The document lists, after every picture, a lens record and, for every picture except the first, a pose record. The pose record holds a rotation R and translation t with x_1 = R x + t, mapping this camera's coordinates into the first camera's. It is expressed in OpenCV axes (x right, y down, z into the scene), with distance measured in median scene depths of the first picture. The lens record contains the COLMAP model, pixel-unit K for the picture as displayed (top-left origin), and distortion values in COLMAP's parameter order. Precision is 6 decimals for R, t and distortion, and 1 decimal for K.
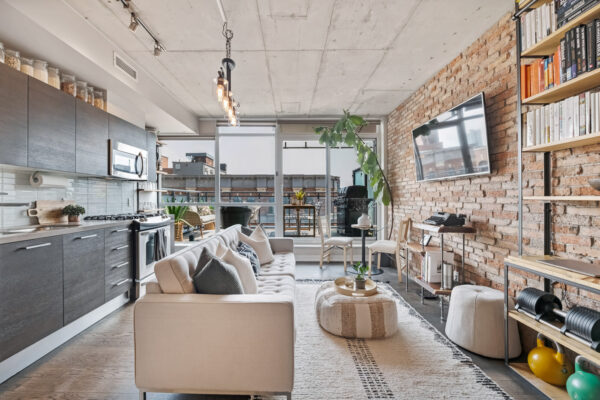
lens RADIAL K [[258.7, 0, 281.1], [0, 258.7, 199.7], [0, 0, 1]] dist [-0.016652, 0.000469]
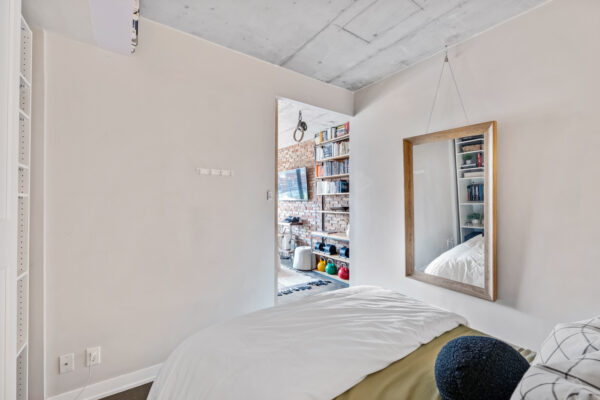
lens RADIAL K [[269.6, 0, 301.8], [0, 269.6, 202.9], [0, 0, 1]] dist [-0.000766, -0.000035]
pose [[0.807472, 0.000486, 0.589906, -0.632052], [-0.000011, 1.000000, -0.000808, -0.062467], [-0.589906, 0.000646, 0.807471, -0.881580]]
